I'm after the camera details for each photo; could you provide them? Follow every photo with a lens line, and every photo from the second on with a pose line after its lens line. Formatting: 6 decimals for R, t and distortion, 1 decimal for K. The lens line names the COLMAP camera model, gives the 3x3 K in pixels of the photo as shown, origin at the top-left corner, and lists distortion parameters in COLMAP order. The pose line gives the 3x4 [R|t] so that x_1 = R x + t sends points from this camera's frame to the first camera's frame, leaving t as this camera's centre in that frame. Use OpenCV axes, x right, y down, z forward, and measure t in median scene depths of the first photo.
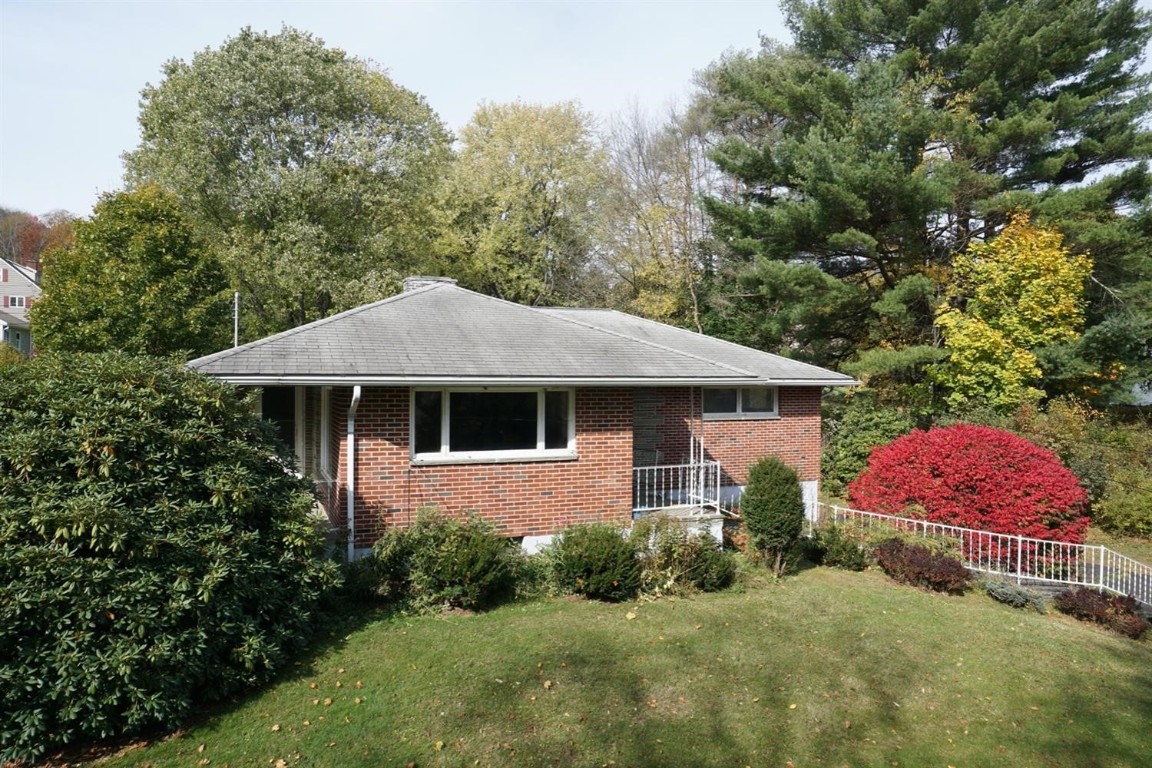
lens RADIAL K [[800.3, 0, 576.0], [0, 800.3, 384.0], [0, 0, 1]] dist [-0.034577, 0.004786]
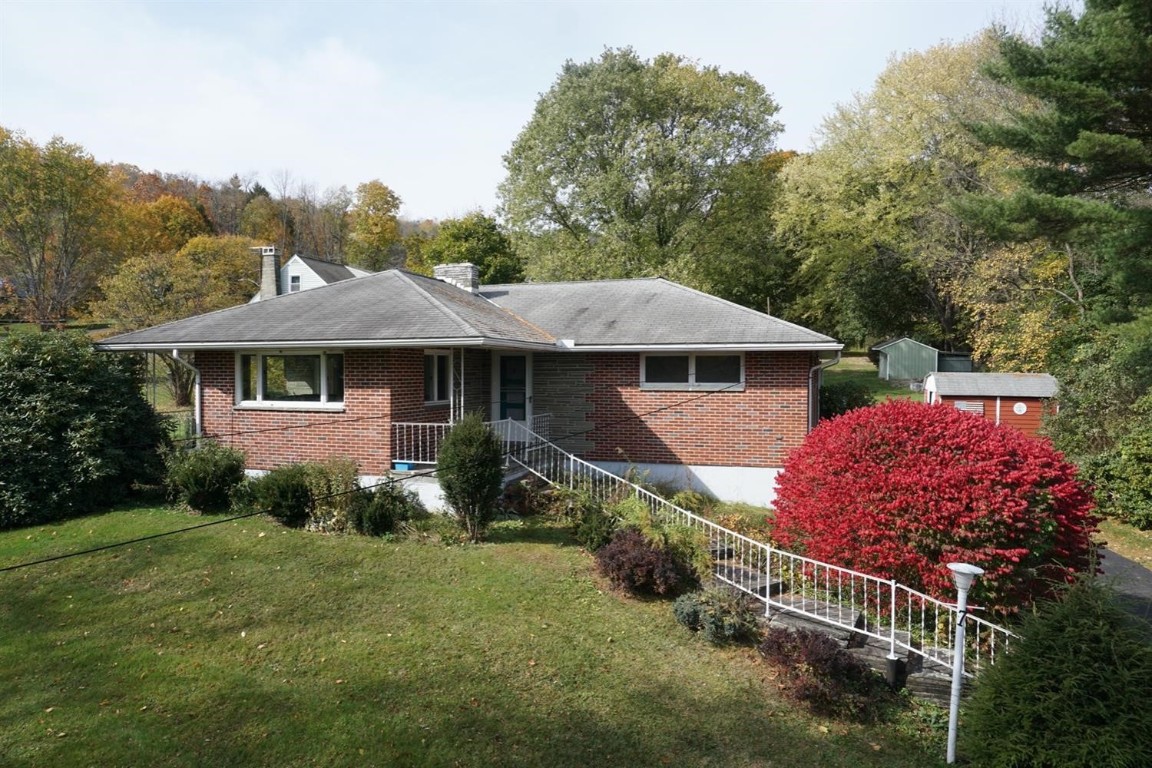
lens RADIAL K [[800.3, 0, 576.0], [0, 800.3, 384.0], [0, 0, 1]] dist [-0.034577, 0.004786]
pose [[0.710804, 0.005353, -0.703370, 1.052236], [-0.001517, 0.999980, 0.006078, 0.046394], [0.703389, -0.003253, 0.710798, 0.413690]]
